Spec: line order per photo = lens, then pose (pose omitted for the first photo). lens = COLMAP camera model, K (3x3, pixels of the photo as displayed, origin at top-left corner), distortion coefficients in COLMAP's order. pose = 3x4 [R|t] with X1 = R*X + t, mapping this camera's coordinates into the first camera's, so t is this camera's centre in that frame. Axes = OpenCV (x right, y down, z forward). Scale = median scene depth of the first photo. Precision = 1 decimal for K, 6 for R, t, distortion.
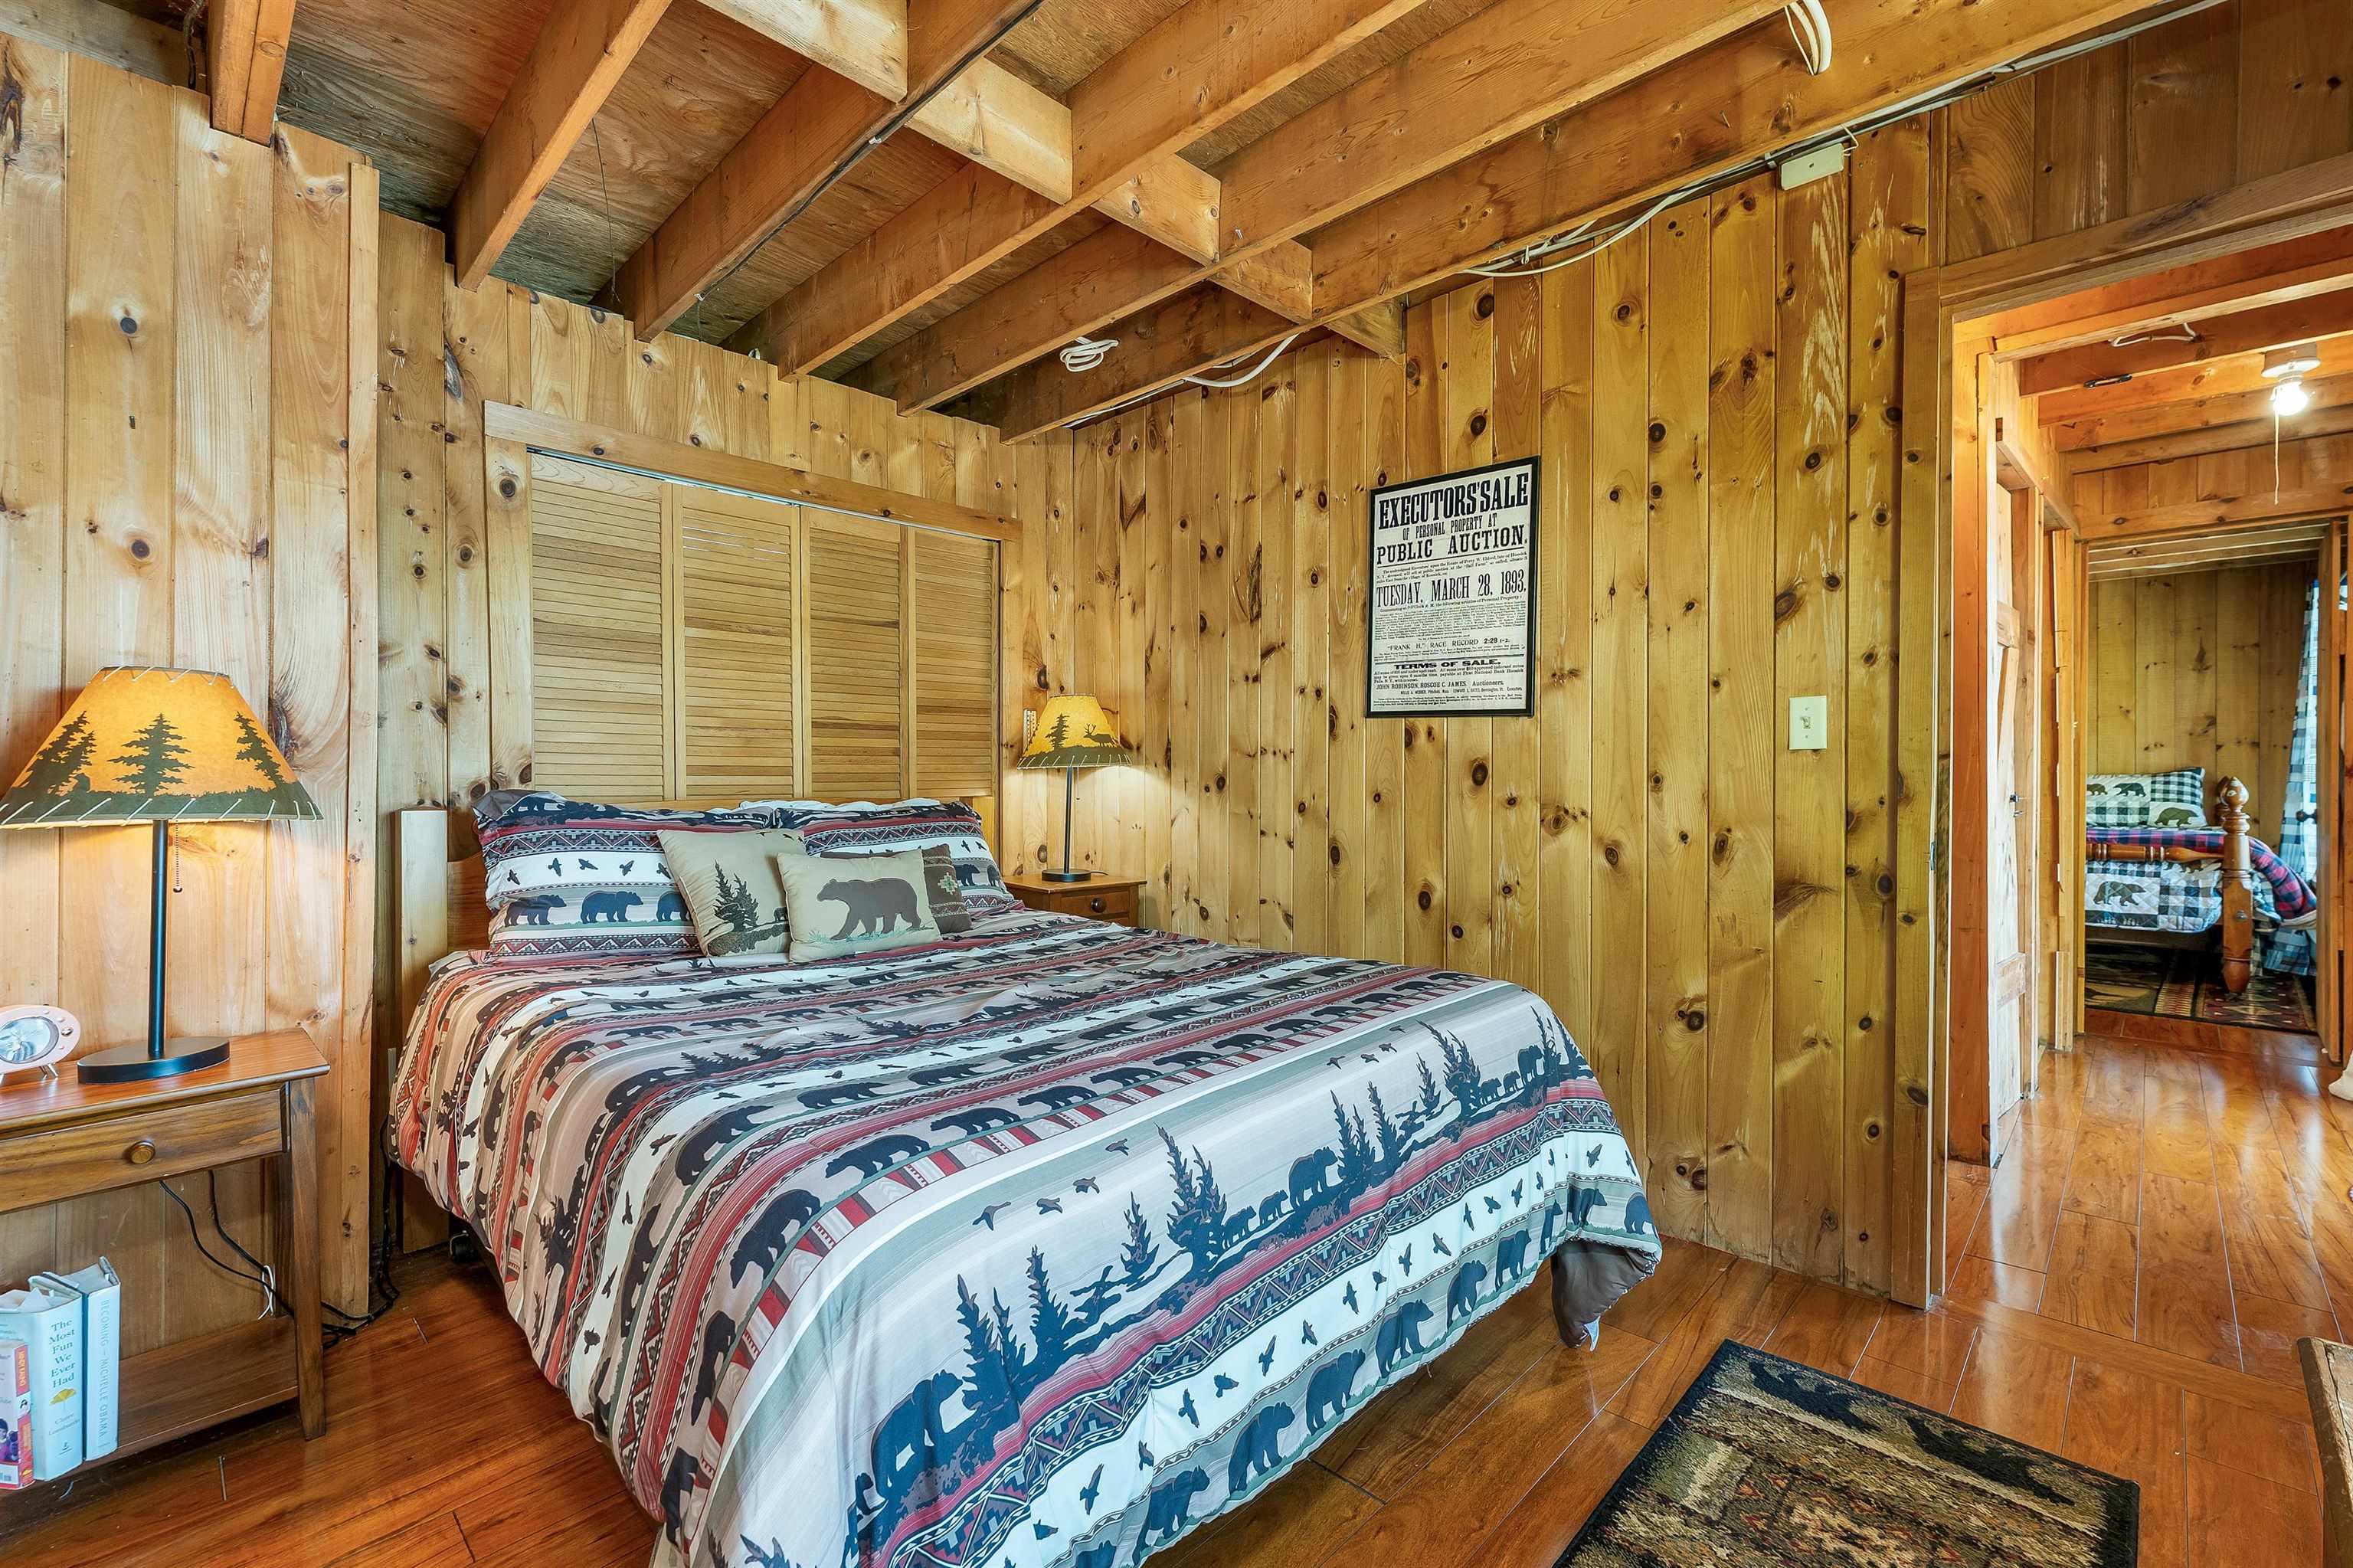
lens RADIAL K [[974.0, 0, 1171.8], [0, 974.0, 784.0], [0, 0, 1]] dist [0.003802, 0.000192]
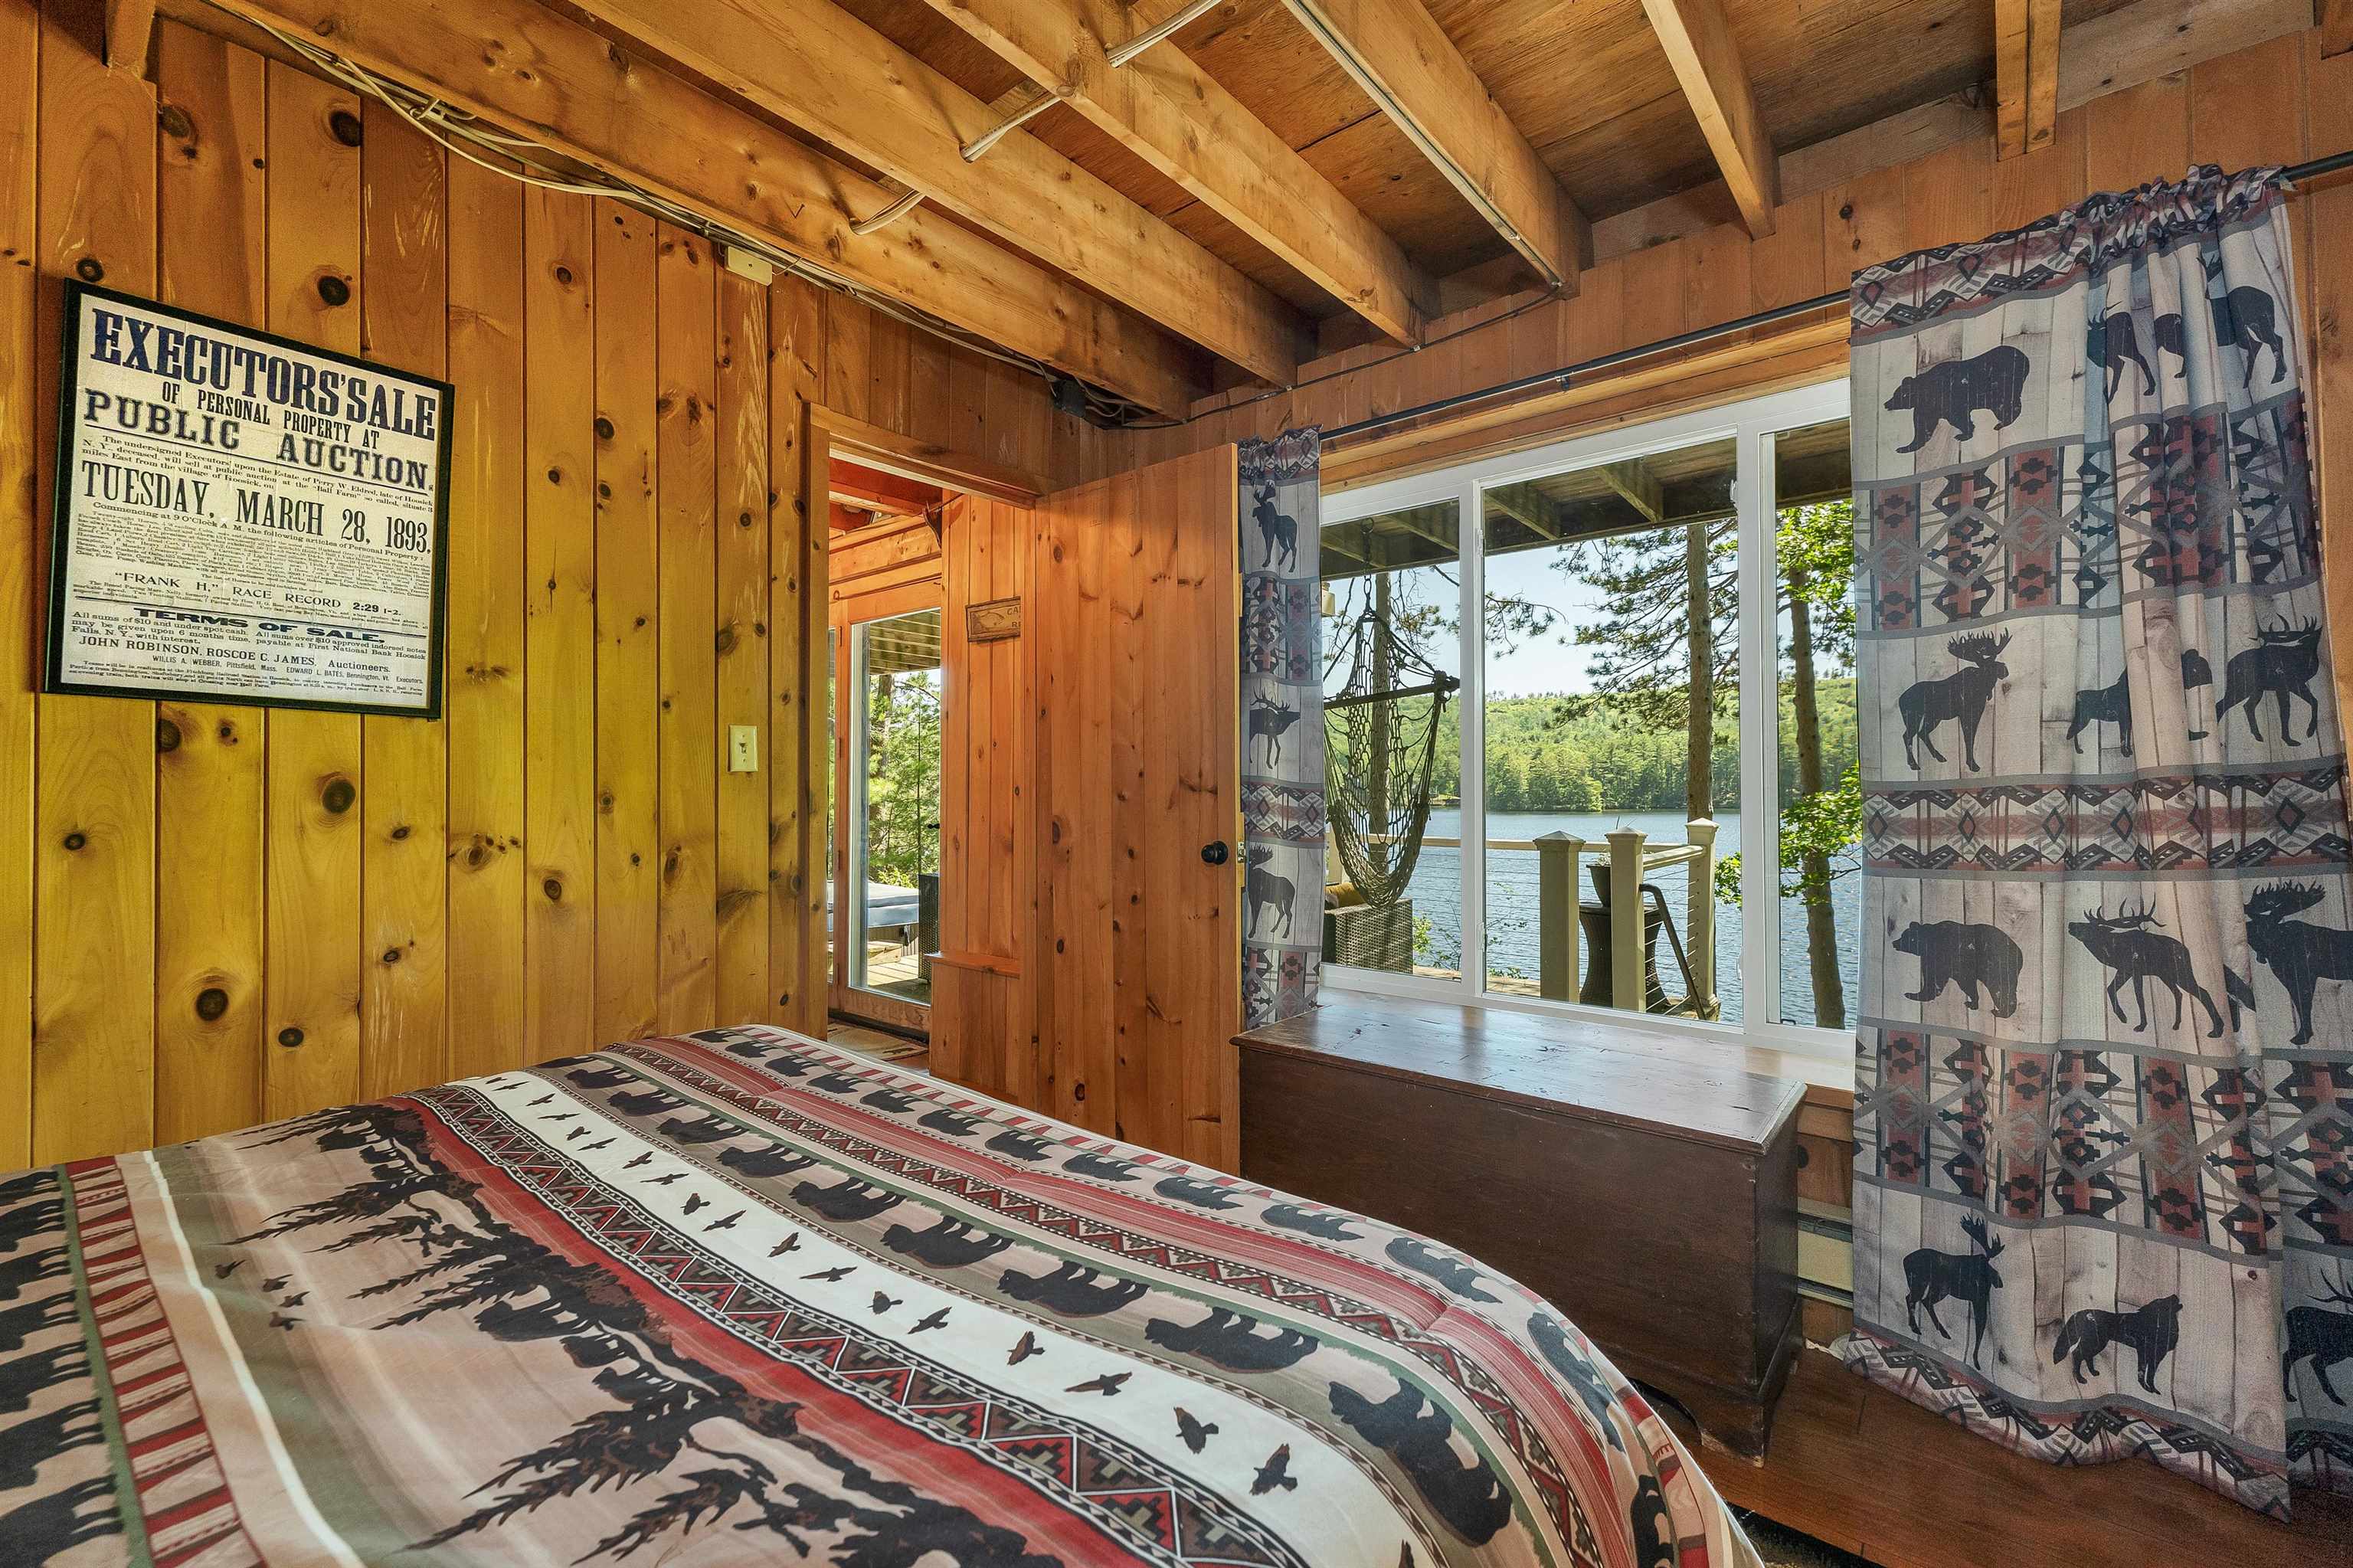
lens RADIAL K [[974.0, 0, 1149.7], [0, 974.0, 777.4], [0, 0, 1]] dist [0.003802, 0.000192]
pose [[-0.039485, 0.012572, 0.999141, -0.497099], [0.016301, 0.999796, -0.011936, -0.007447], [-0.999087, 0.015816, -0.039682, 0.572464]]
